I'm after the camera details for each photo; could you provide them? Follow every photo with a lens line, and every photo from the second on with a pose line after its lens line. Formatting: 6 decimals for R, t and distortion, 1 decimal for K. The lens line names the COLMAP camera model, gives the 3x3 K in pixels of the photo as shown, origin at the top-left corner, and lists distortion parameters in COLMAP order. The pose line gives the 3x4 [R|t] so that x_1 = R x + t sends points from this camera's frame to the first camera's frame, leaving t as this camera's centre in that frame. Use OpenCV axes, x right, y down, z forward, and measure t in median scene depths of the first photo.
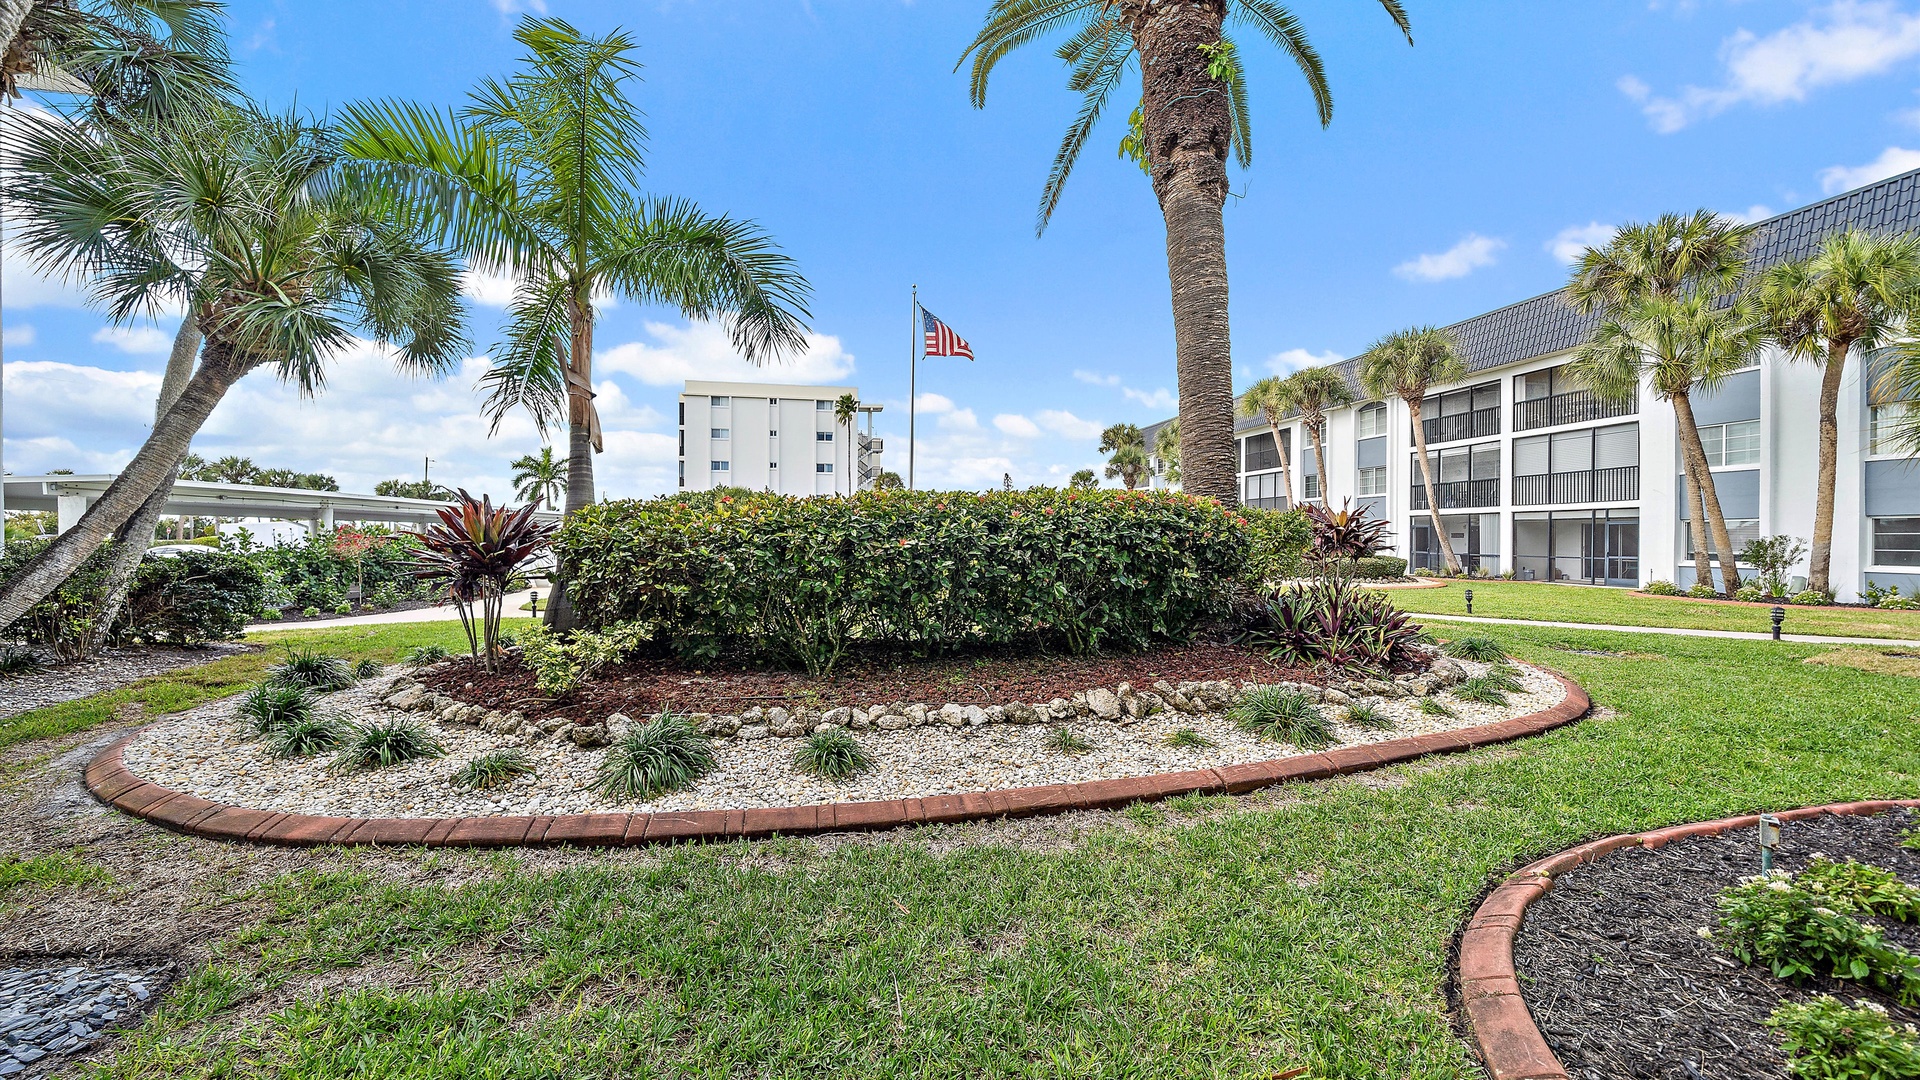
lens RADIAL K [[666.9, 0, 956.7], [0, 666.9, 540.5], [0, 0, 1]] dist [-0.005820, -0.000056]
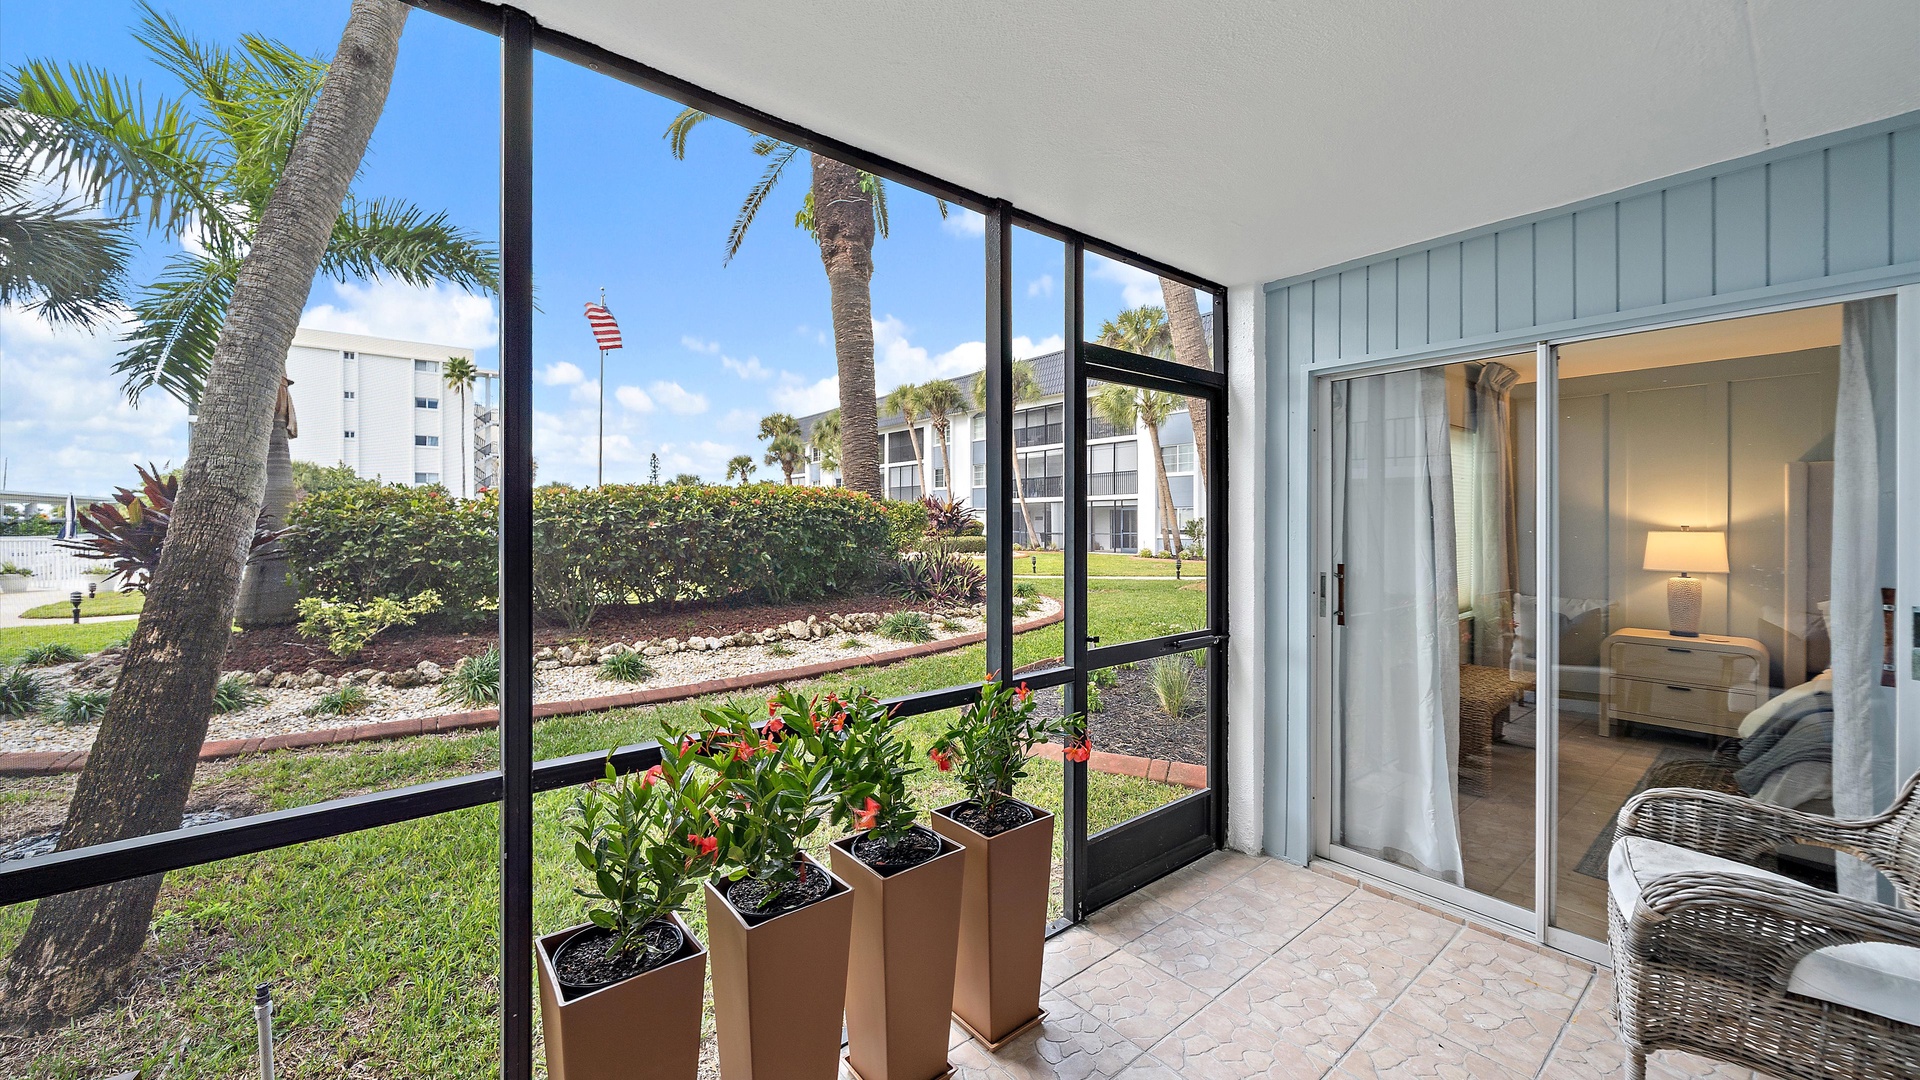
lens RADIAL K [[727.5, 0, 952.6], [0, 727.5, 515.9], [0, 0, 1]] dist [-0.004075, -0.000225]
pose [[0.880591, -0.001834, 0.473874, -0.225857], [0.008301, 0.999899, -0.011556, 0.007115], [-0.473805, 0.014110, 0.880517, -0.552094]]
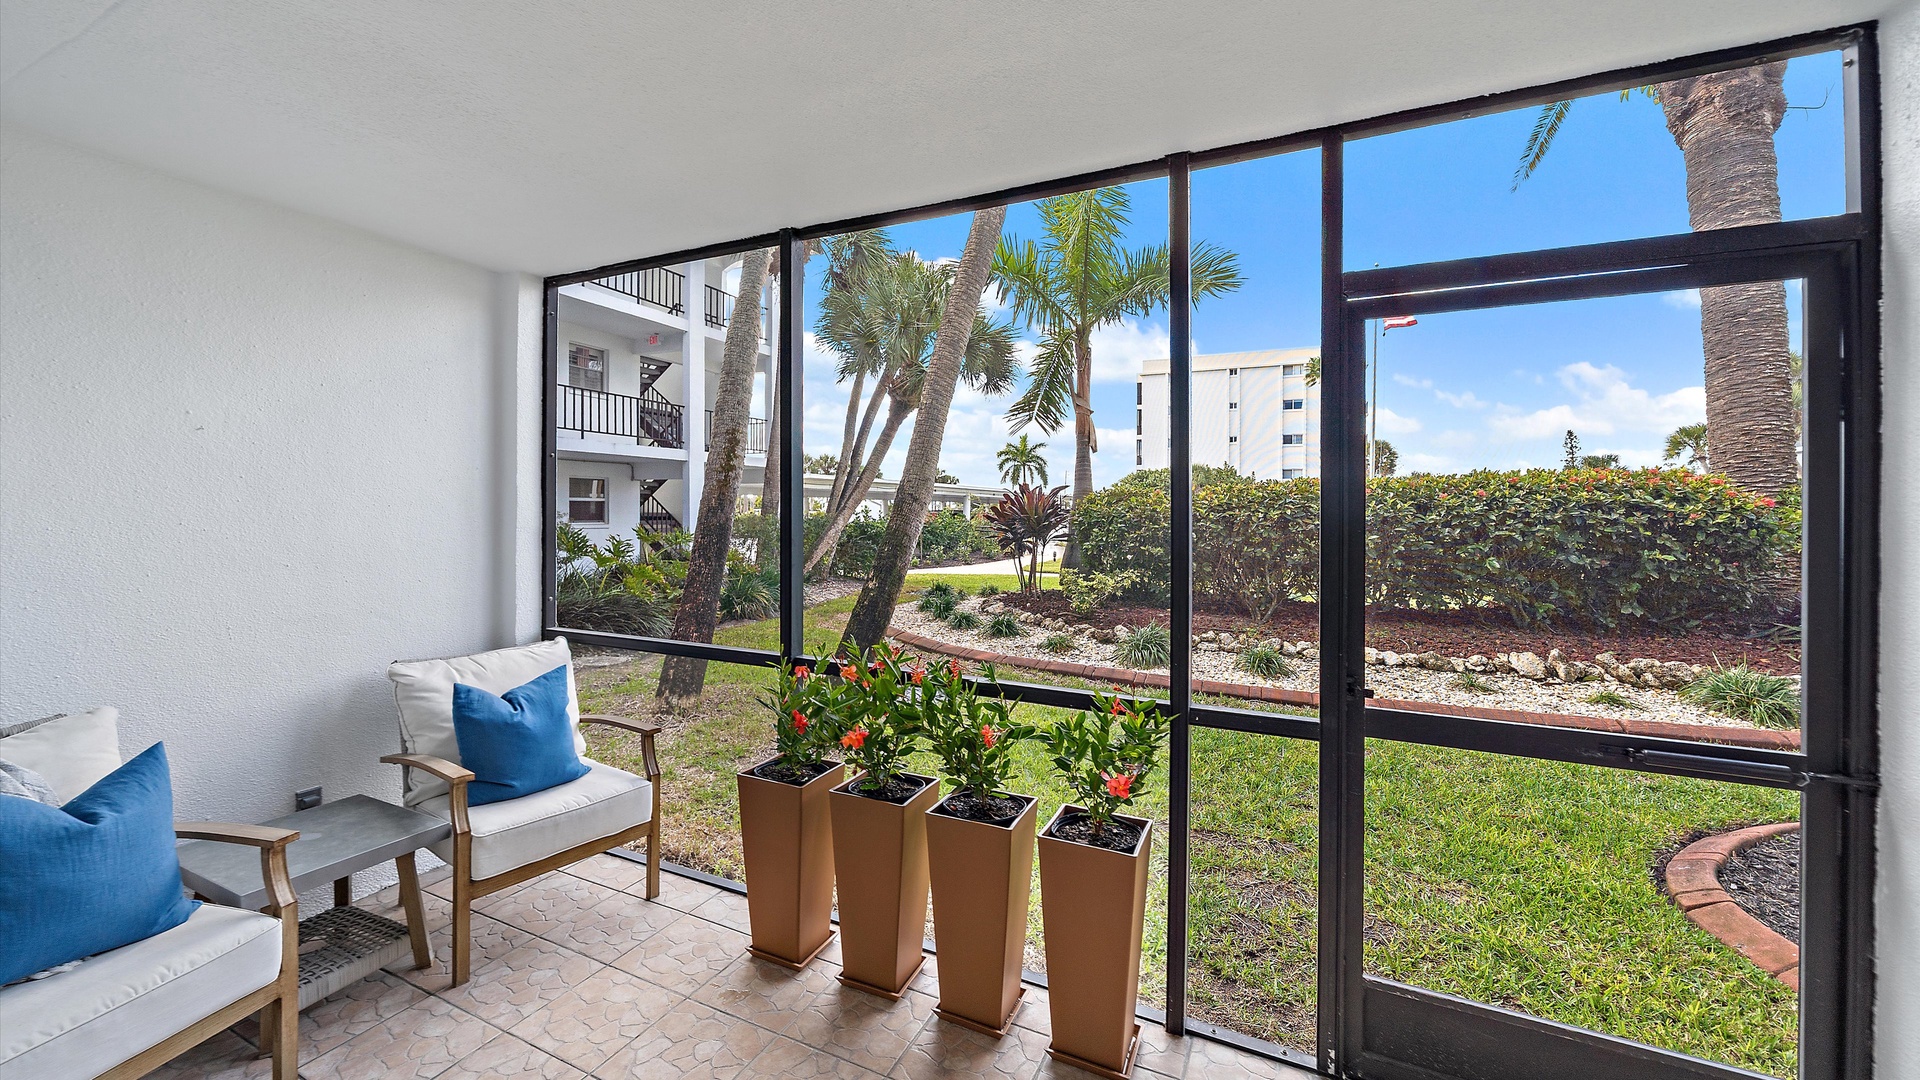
lens RADIAL K [[757.0, 0, 907.4], [0, 757.0, 502.9], [0, 0, 1]] dist [-0.007120, 0.000103]
pose [[0.778401, -0.001873, -0.627765, 0.181526], [-0.011497, 0.999785, -0.017239, 0.004419], [0.627662, 0.020637, 0.778212, -0.581391]]
